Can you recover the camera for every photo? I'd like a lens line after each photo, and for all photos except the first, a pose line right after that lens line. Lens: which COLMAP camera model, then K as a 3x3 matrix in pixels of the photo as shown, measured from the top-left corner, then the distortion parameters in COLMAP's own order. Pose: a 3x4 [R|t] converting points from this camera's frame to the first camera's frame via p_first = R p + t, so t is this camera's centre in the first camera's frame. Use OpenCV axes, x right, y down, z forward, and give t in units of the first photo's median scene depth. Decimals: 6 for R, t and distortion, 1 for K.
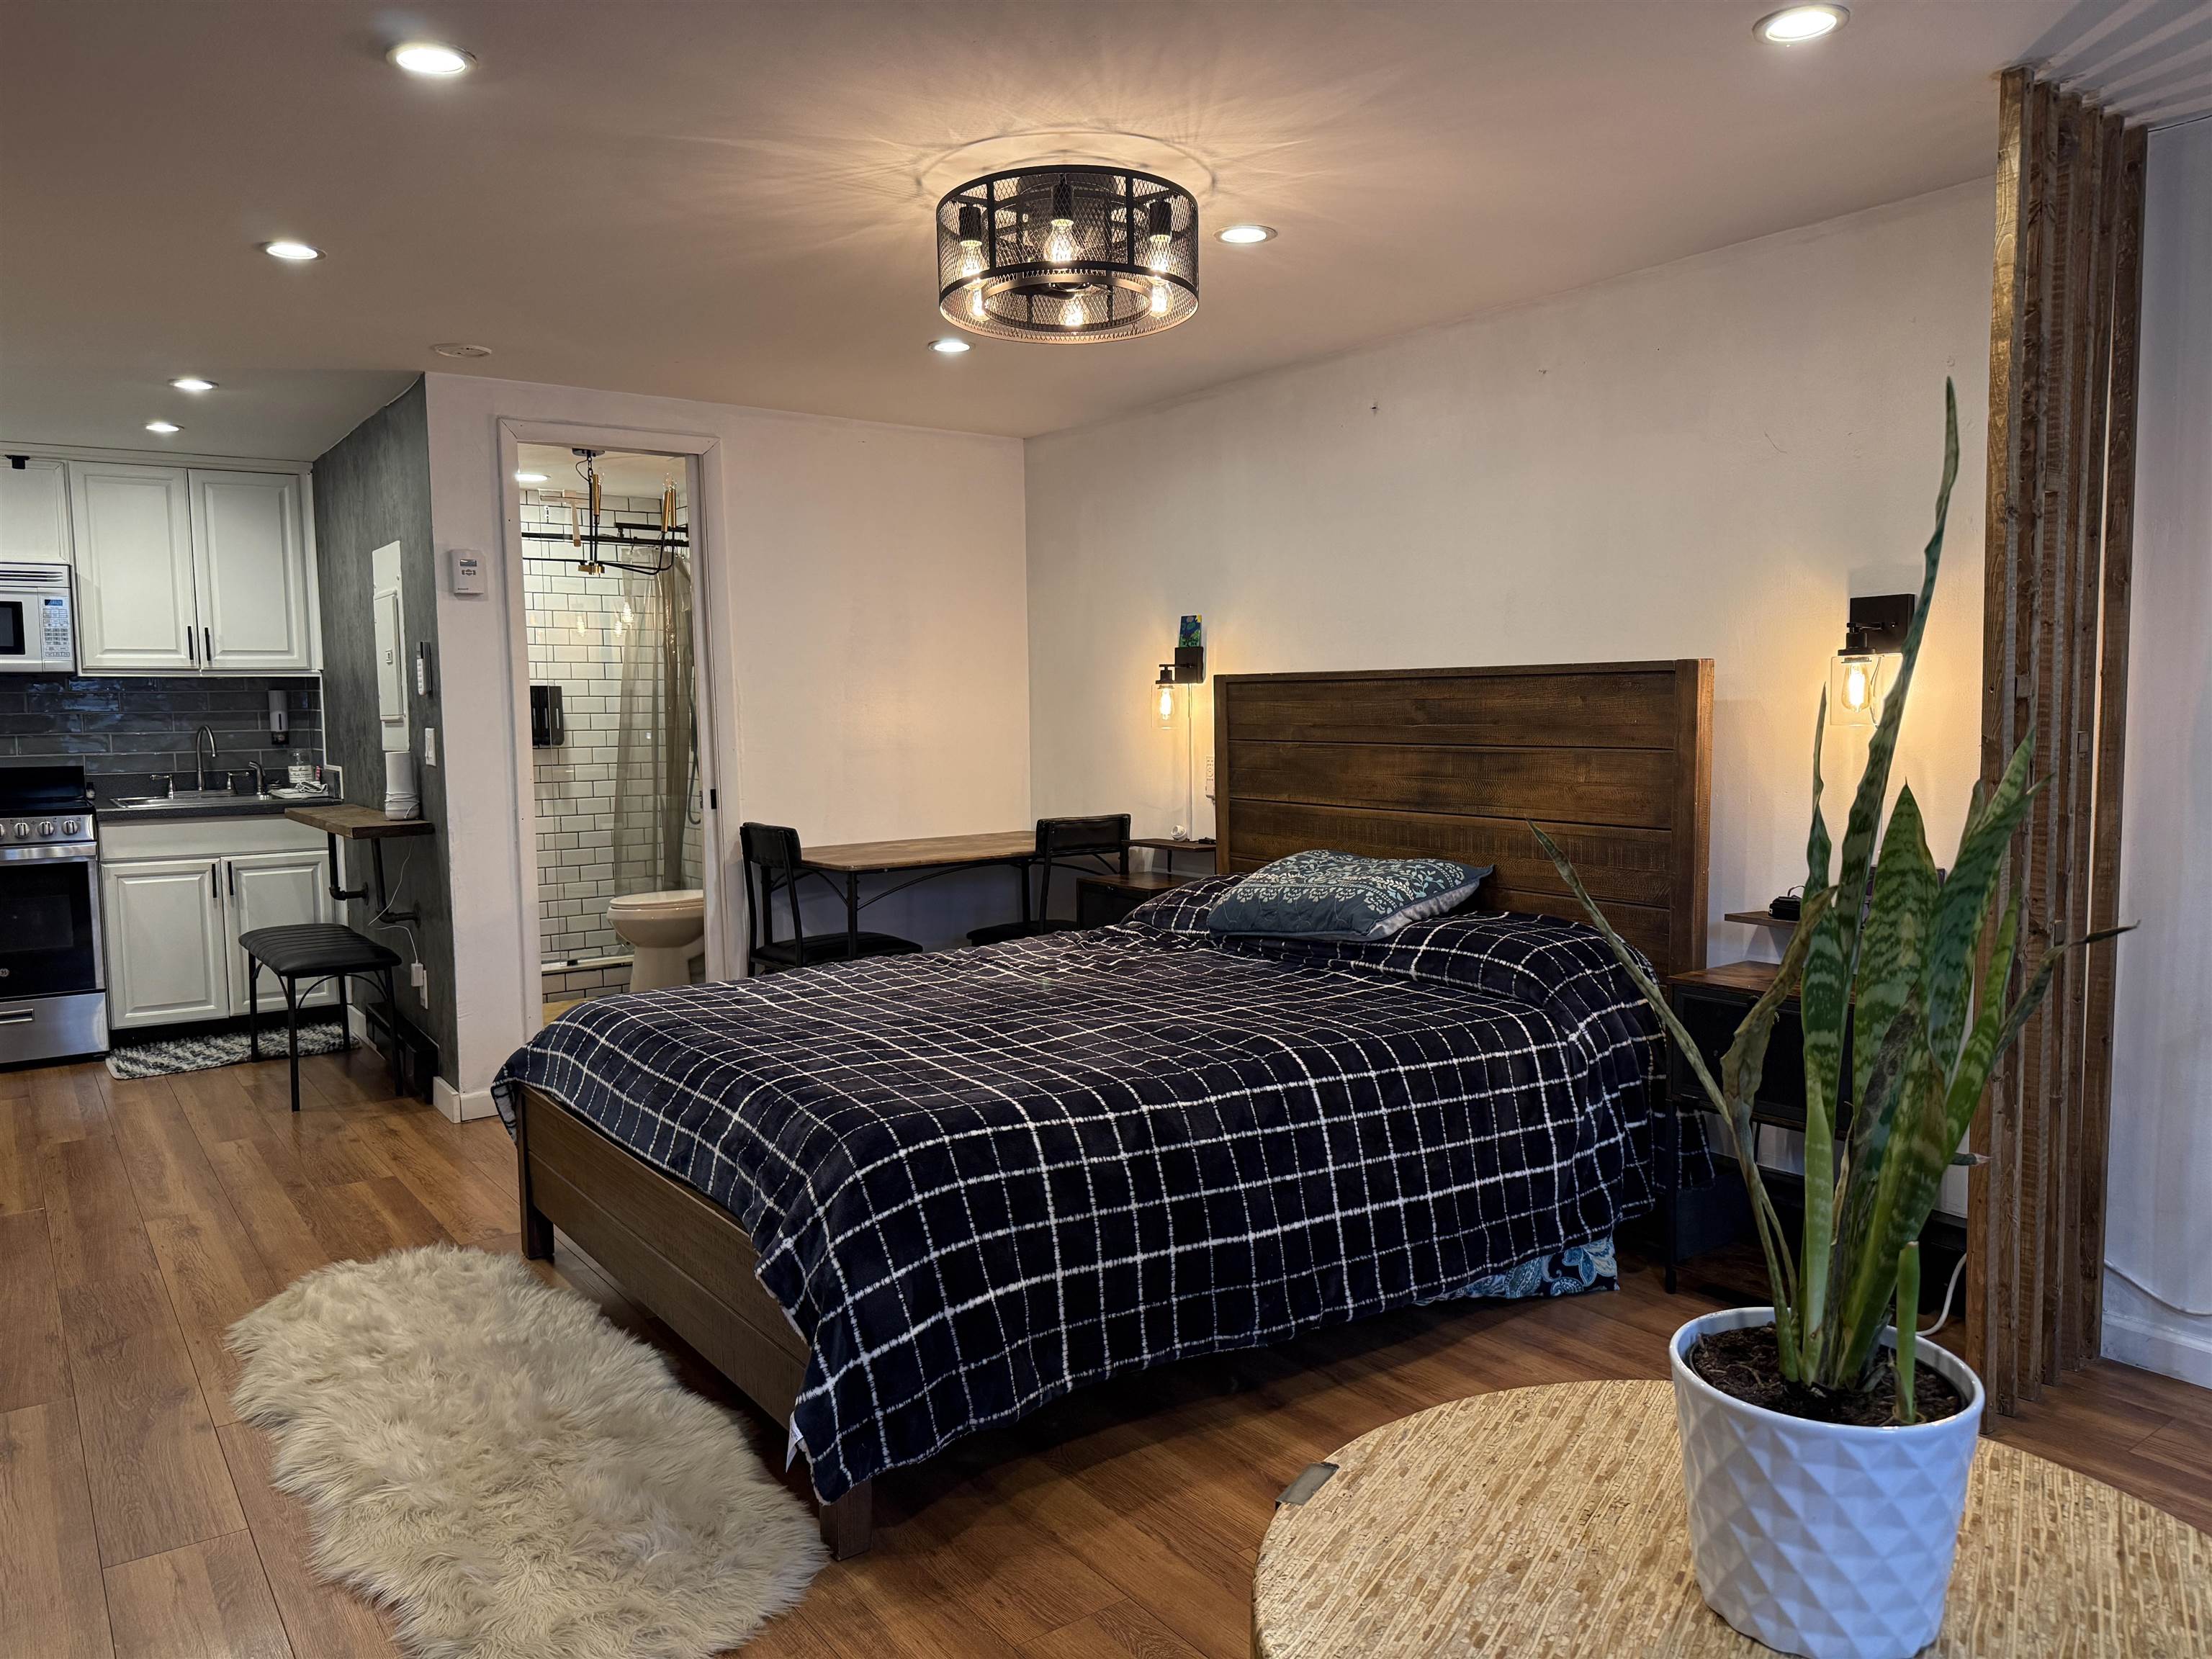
lens RADIAL K [[1550.8, 0, 1117.9], [0, 1550.8, 843.6], [0, 0, 1]] dist [0.052247, -0.070445]
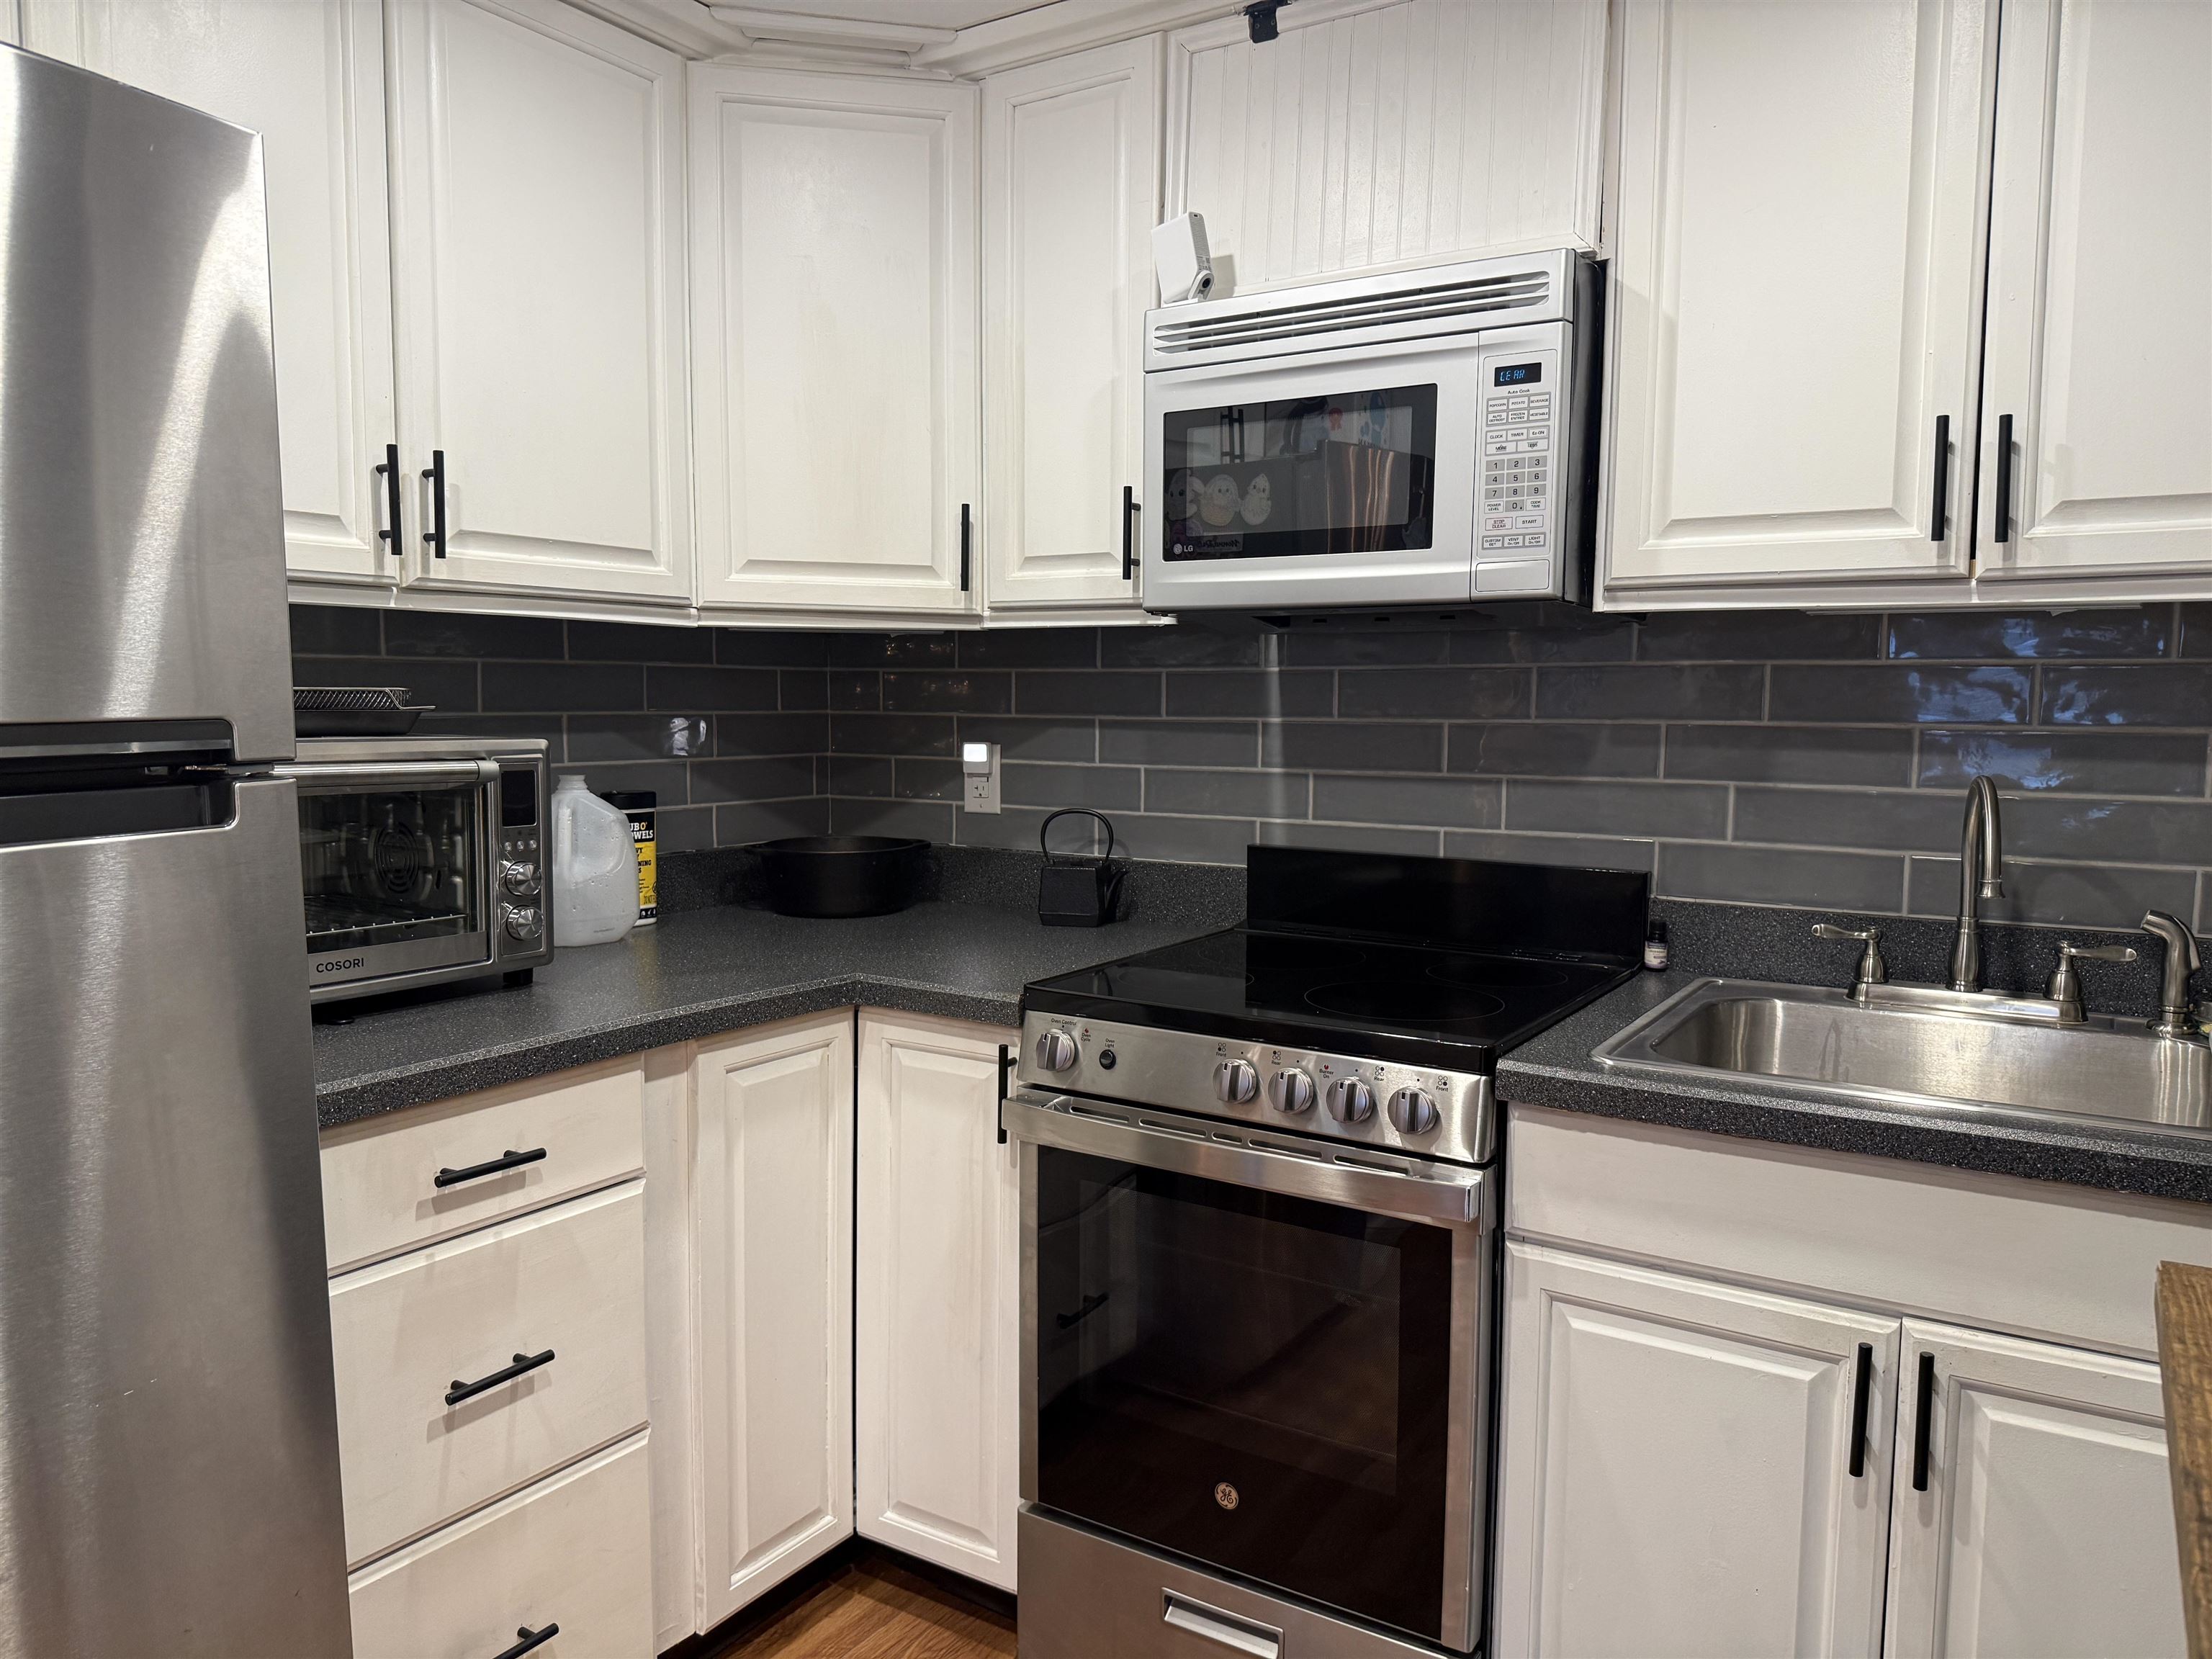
lens RADIAL K [[1550.8, 0, 1106.3], [0, 1550.8, 842.9], [0, 0, 1]] dist [0.052247, -0.070445]
pose [[0.368005, 0.101905, -0.924223, -0.399707], [-0.092775, 0.993040, 0.072552, -0.073858], [0.925184, 0.059045, 0.374898, 0.789174]]
